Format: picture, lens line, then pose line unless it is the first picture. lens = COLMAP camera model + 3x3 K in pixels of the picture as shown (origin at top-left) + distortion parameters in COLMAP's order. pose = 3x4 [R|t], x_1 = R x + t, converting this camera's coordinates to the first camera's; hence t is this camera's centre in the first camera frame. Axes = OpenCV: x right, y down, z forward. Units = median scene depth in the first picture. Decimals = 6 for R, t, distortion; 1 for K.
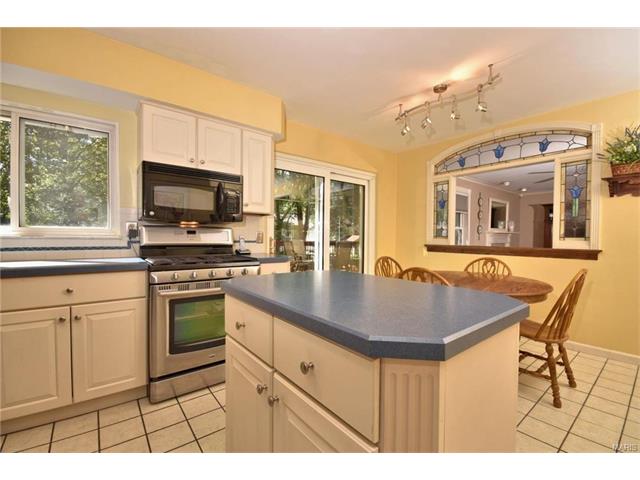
lens RADIAL K [[281.6, 0, 331.4], [0, 281.6, 241.5], [0, 0, 1]] dist [-0.012324, -0.002575]
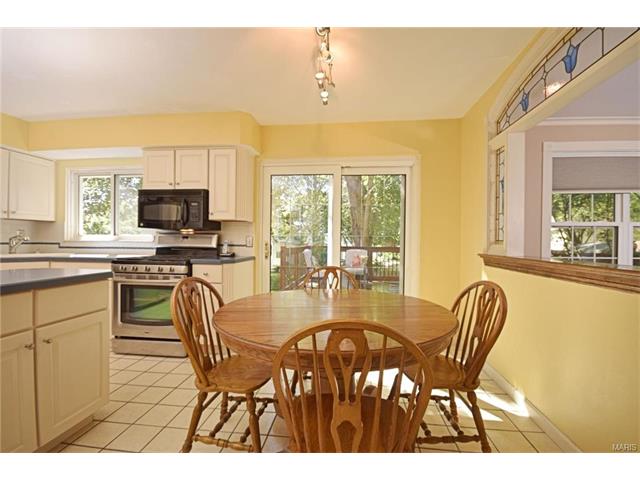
lens RADIAL K [[281.6, 0, 324.7], [0, 281.6, 244.1], [0, 0, 1]] dist [-0.012324, -0.002575]
pose [[0.702354, 0.008035, -0.711782, 0.903273], [-0.012623, 0.999920, -0.001168, -0.008657], [0.711716, 0.009805, 0.702399, 0.551881]]
